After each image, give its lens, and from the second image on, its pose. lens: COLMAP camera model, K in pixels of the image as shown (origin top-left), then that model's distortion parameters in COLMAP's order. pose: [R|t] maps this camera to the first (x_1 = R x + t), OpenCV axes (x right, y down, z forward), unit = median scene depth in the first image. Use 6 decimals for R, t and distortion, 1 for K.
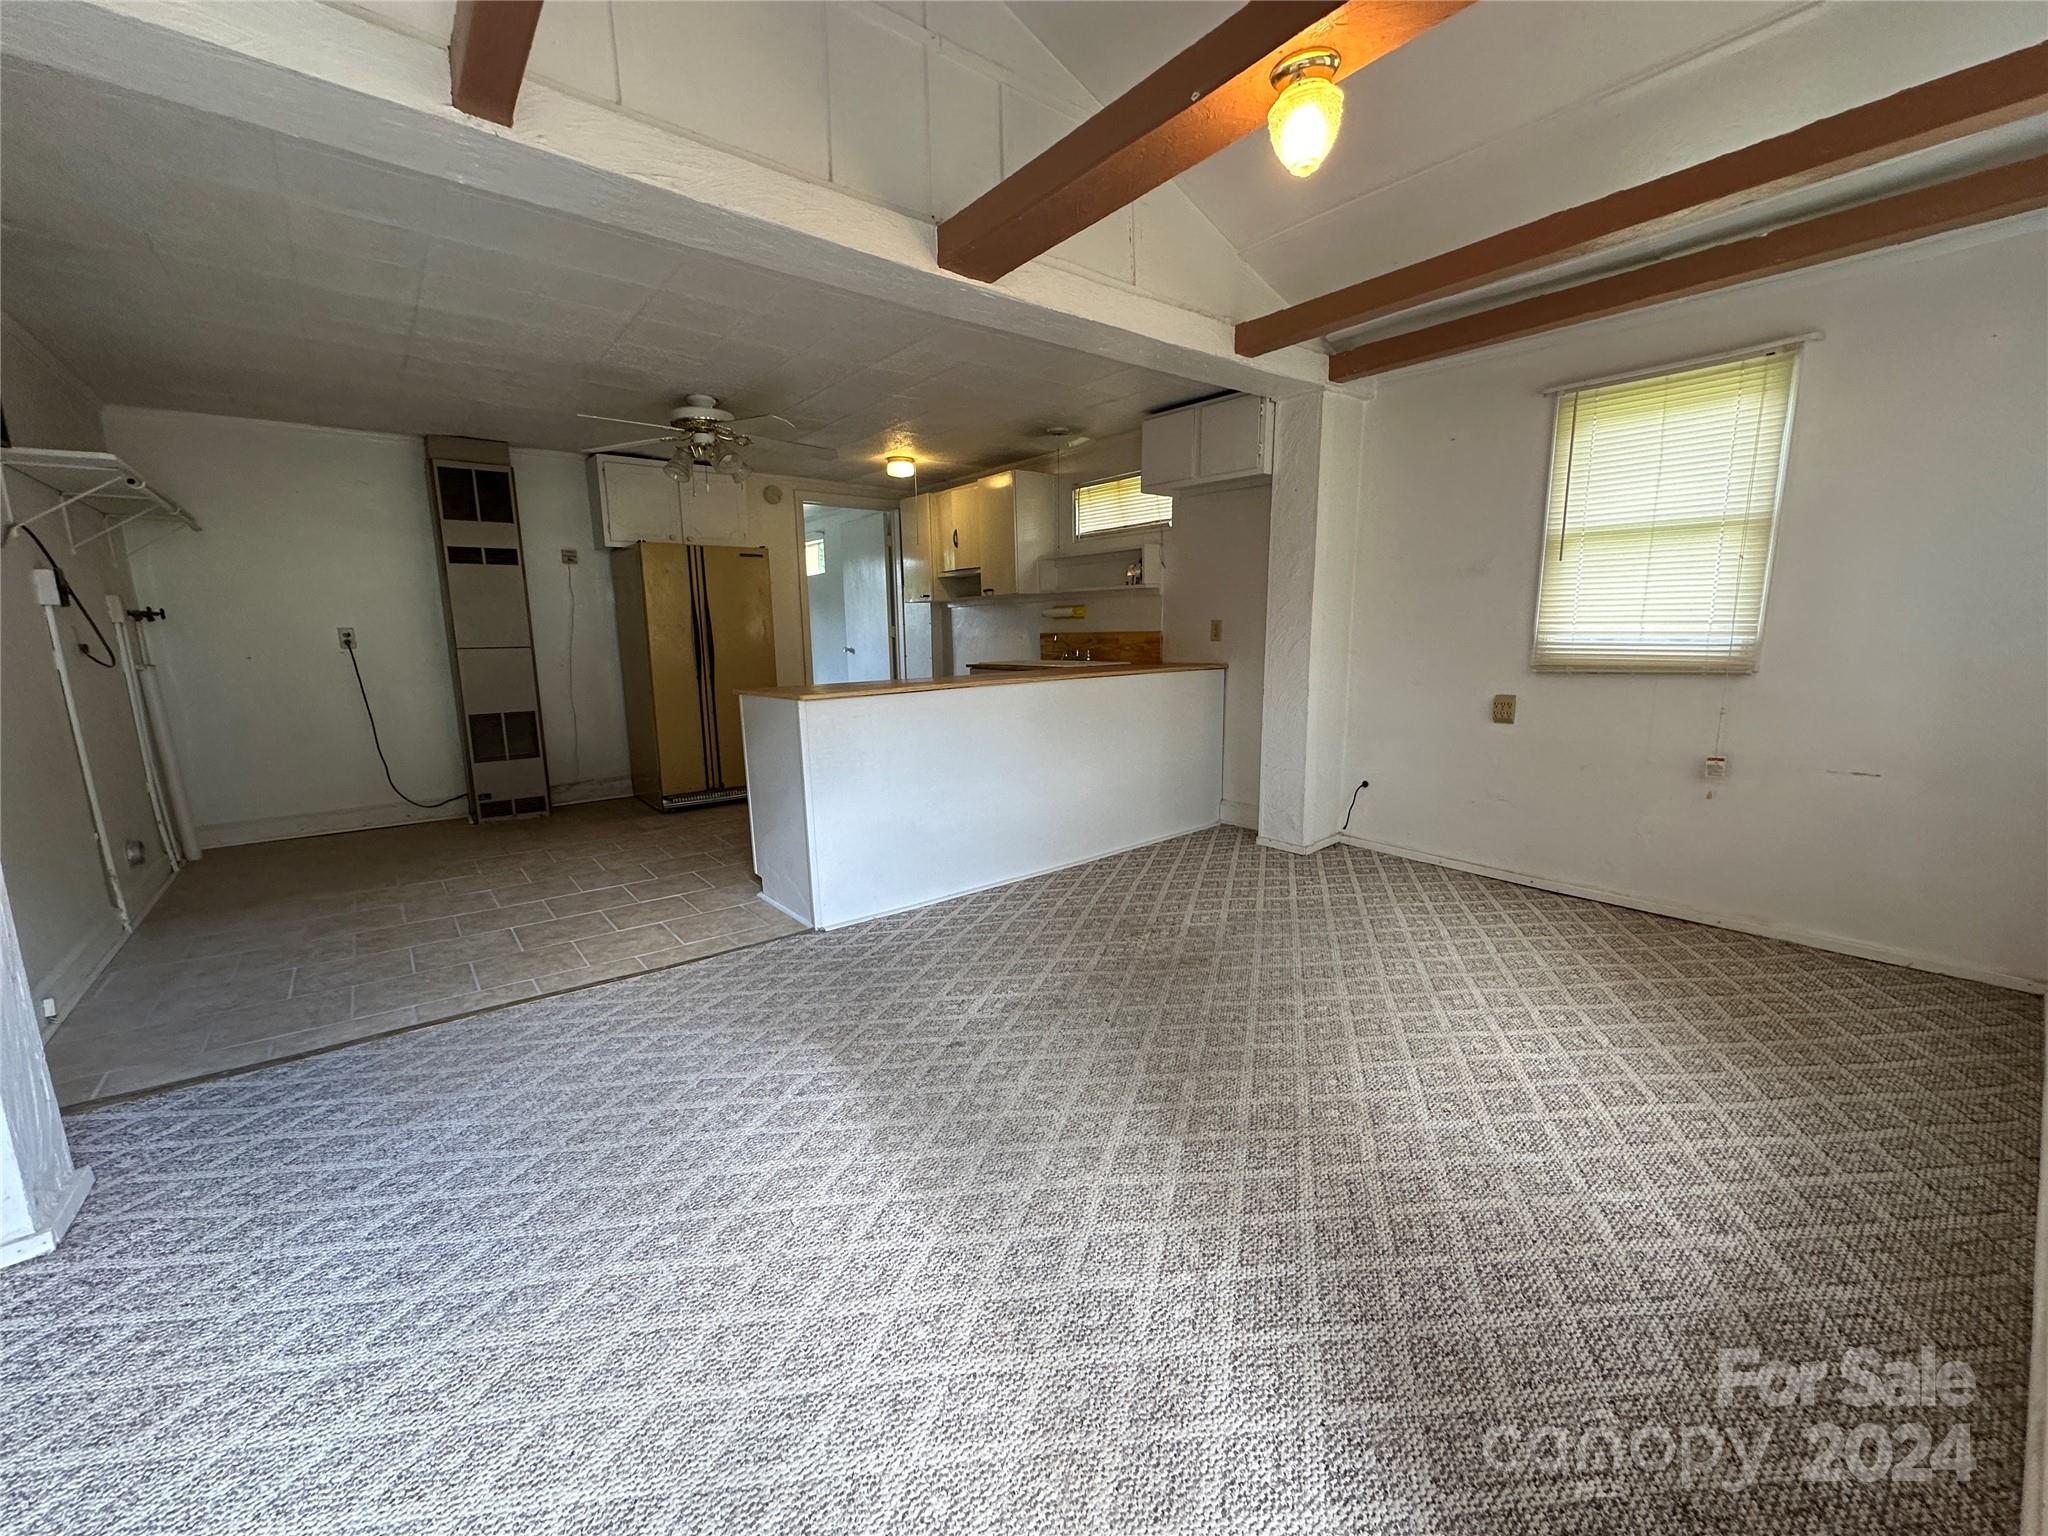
lens RADIAL K [[816.3, 0, 1025.8], [0, 816.3, 770.0], [0, 0, 1]] dist [-0.002662, 0.000086]
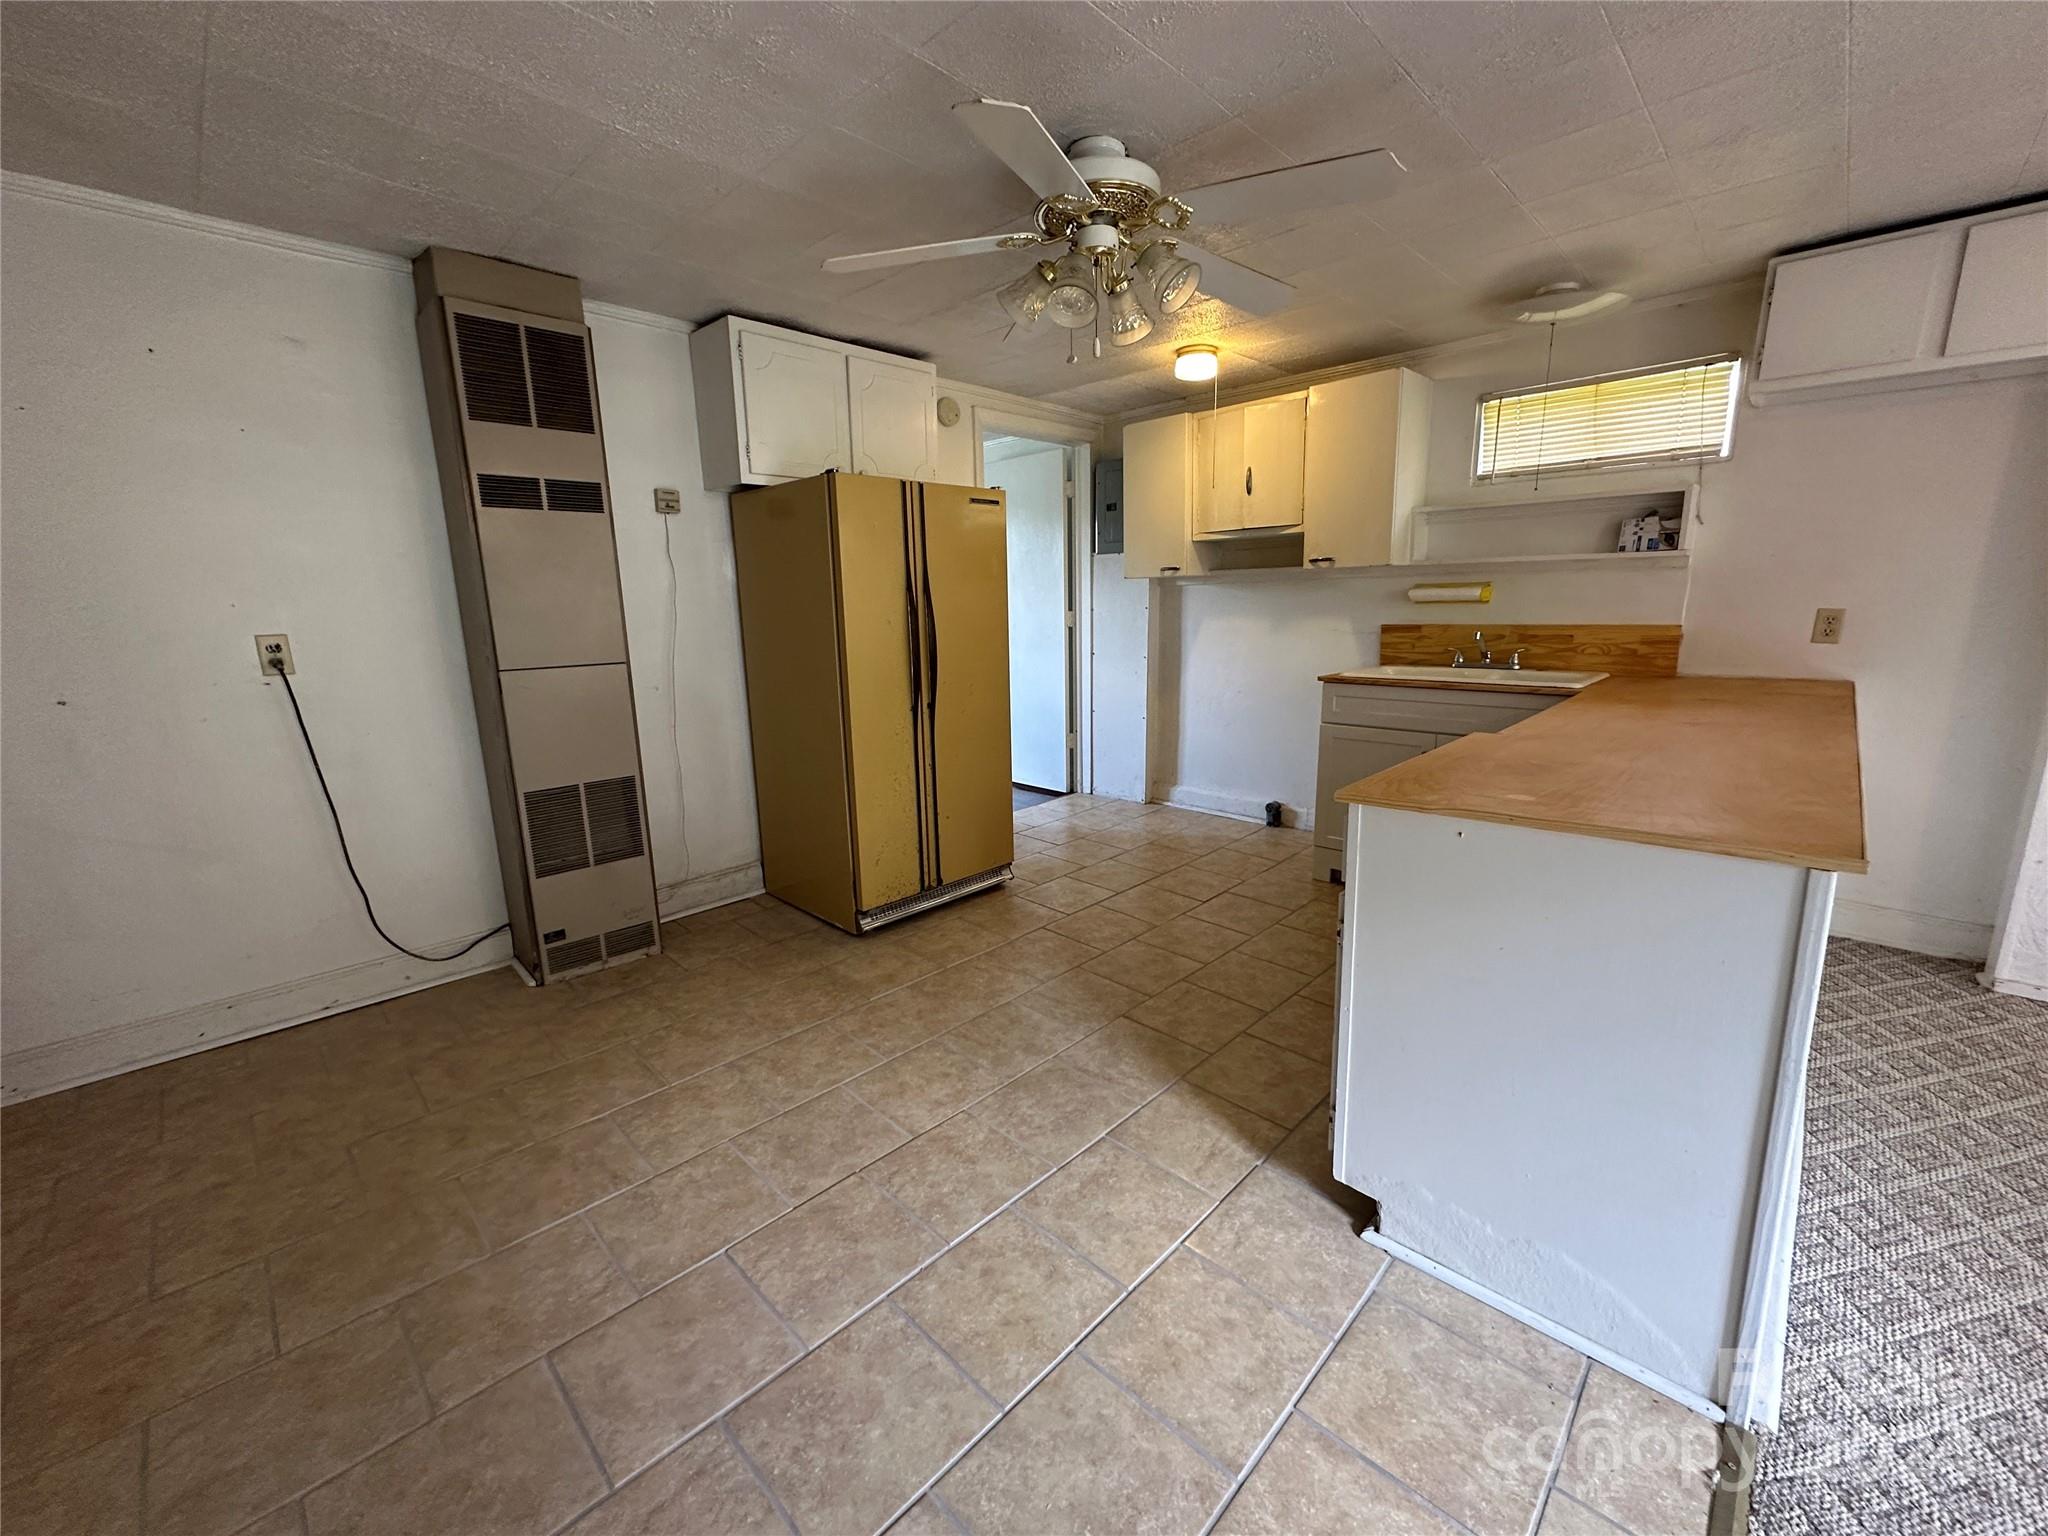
lens RADIAL K [[816.3, 0, 1025.1], [0, 816.3, 768.7], [0, 0, 1]] dist [-0.002662, 0.000086]
pose [[0.993366, -0.028104, 0.111510, -0.400225], [0.024246, 0.999065, 0.035800, -0.091413], [-0.112411, -0.032859, 0.993118, 0.413717]]
